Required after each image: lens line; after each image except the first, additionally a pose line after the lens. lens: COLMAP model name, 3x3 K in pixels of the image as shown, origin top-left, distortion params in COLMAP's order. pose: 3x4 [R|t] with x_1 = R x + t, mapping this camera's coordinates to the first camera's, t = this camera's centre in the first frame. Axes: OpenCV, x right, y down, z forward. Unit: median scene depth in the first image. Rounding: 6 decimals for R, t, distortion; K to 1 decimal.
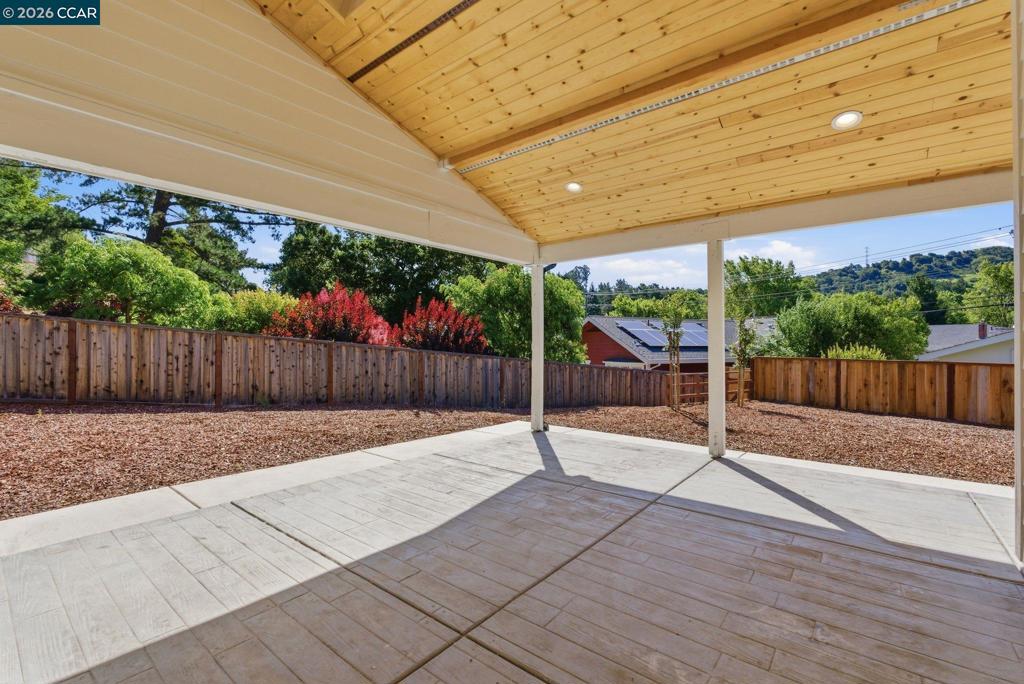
lens RADIAL K [[461.9, 0, 518.0], [0, 461.9, 344.3], [0, 0, 1]] dist [-0.006426, 0.001740]
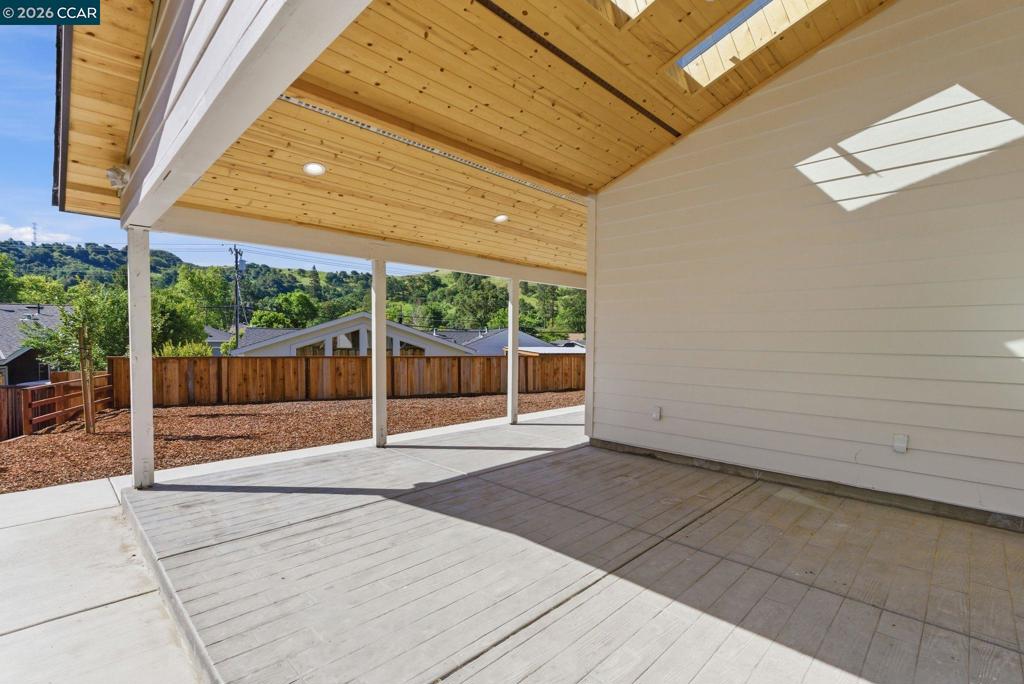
lens RADIAL K [[461.9, 0, 523.4], [0, 461.9, 359.6], [0, 0, 1]] dist [-0.006426, 0.001740]
pose [[0.095505, -0.041045, 0.994582, -0.348248], [-0.008892, 0.999075, 0.042084, -0.014426], [-0.995389, -0.012863, 0.095052, 0.265550]]
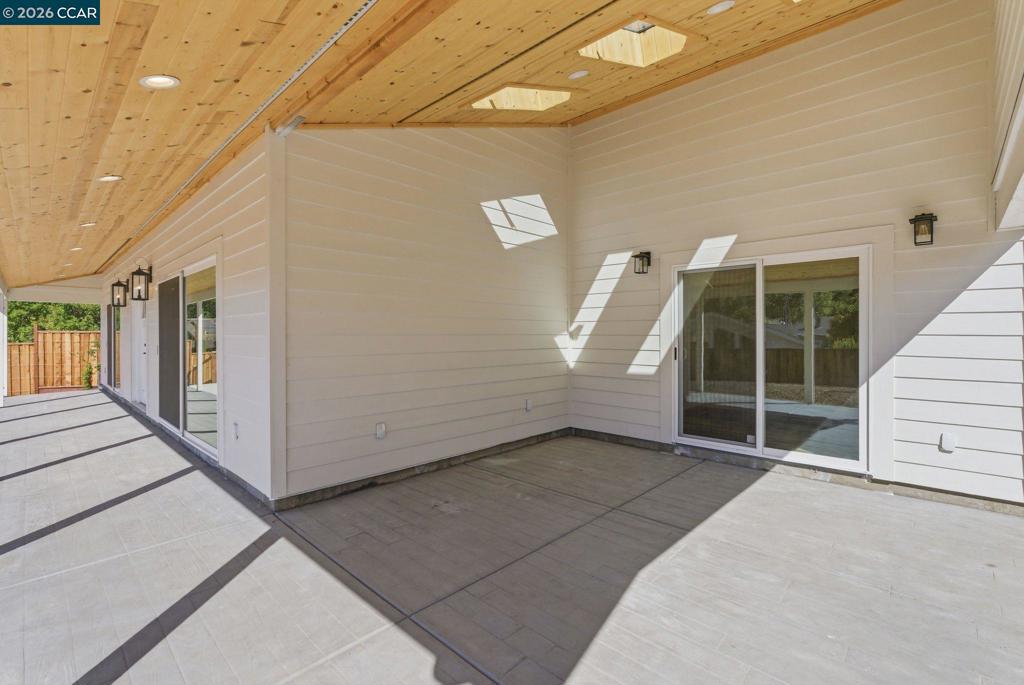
lens RADIAL K [[461.9, 0, 509.2], [0, 461.9, 334.0], [0, 0, 1]] dist [-0.006426, 0.001740]
pose [[-0.996010, -0.006689, 0.088990, 0.032558], [-0.006112, 0.999958, 0.006760, -0.029727], [-0.089032, 0.006189, -0.996010, 0.601033]]
